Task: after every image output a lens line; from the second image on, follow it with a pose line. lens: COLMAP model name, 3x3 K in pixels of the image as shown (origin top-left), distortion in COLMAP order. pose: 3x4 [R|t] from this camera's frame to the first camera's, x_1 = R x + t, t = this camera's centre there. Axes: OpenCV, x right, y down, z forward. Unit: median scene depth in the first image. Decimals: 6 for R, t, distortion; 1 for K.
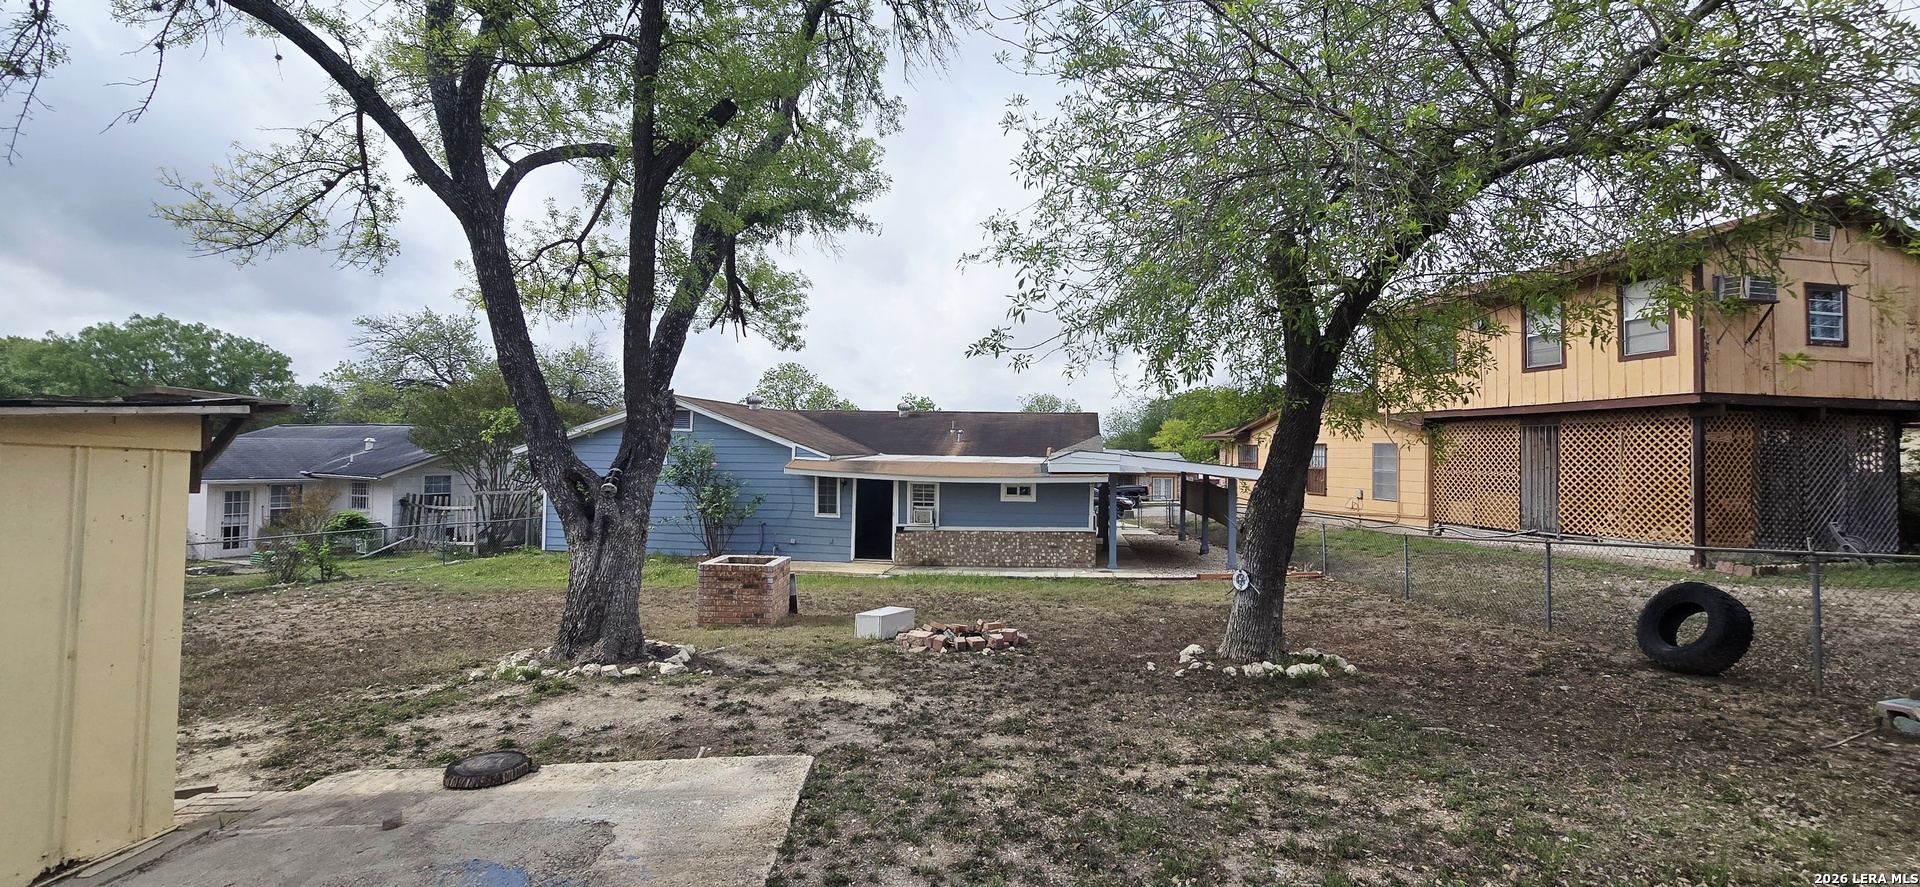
lens RADIAL K [[778.6, 0, 967.7], [0, 778.6, 435.2], [0, 0, 1]] dist [-0.007509, 0.001210]
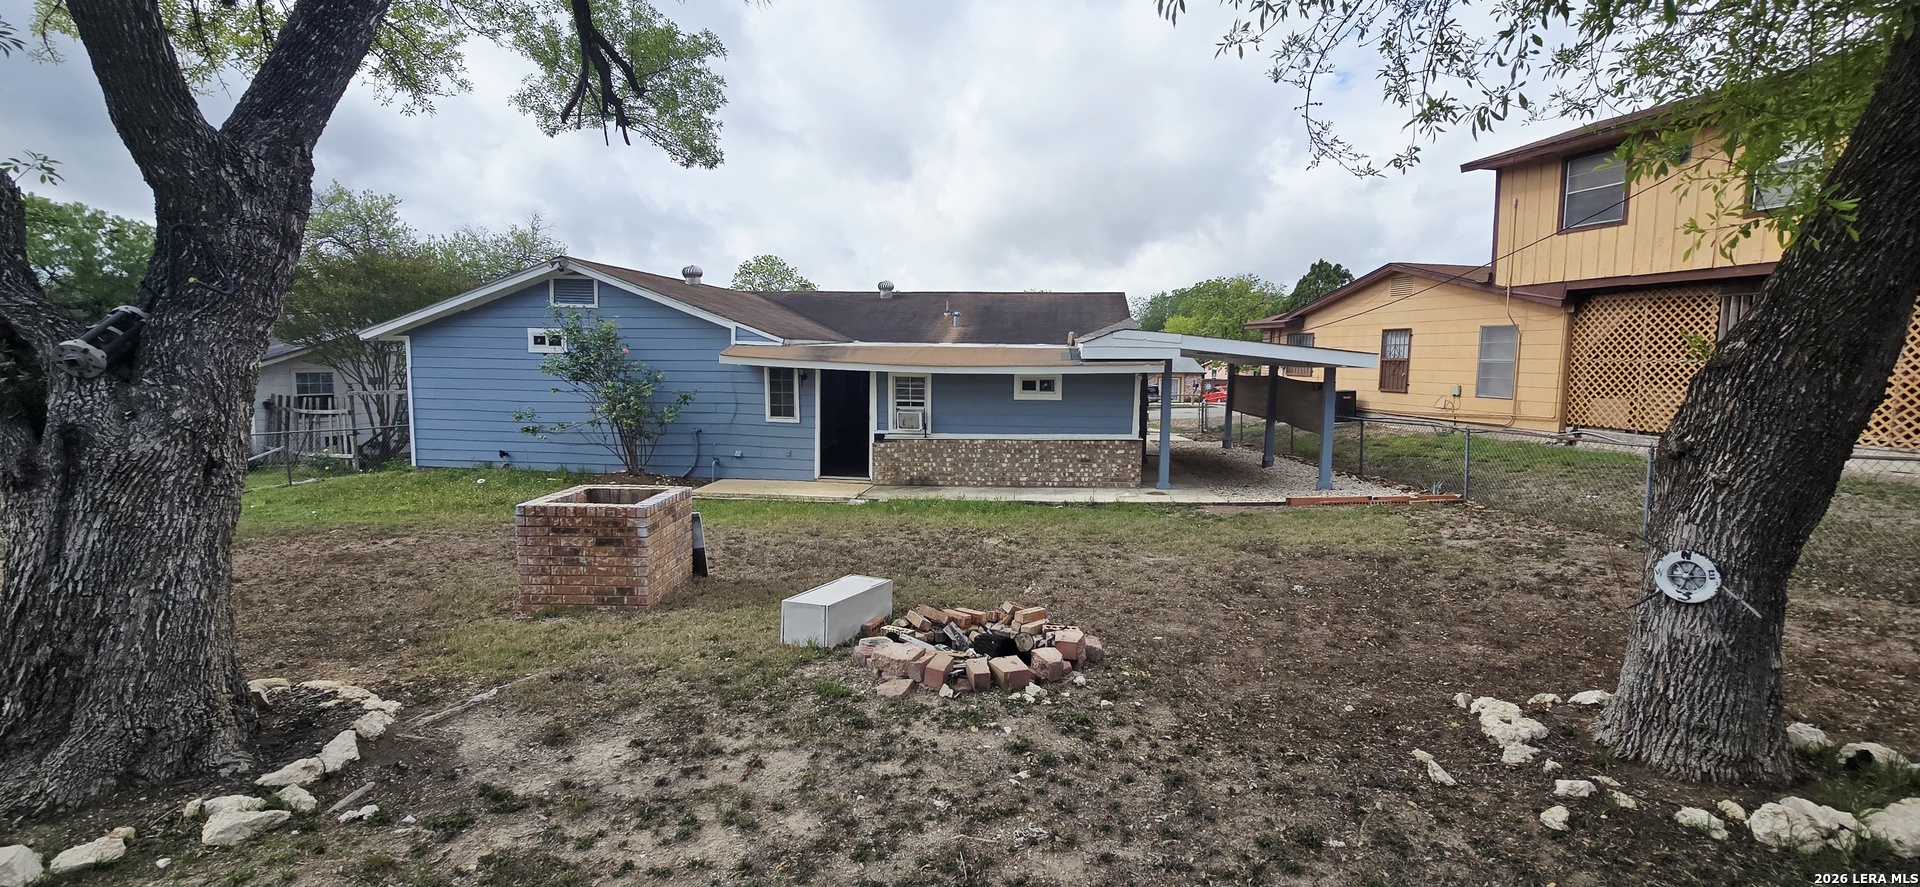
lens RADIAL K [[778.6, 0, 965.6], [0, 778.6, 445.7], [0, 0, 1]] dist [-0.007509, 0.001210]
pose [[0.999949, -0.004026, 0.009234, -0.010787], [0.002722, 0.990553, 0.137102, 0.025931], [-0.009698, -0.137070, 0.990514, 0.254097]]
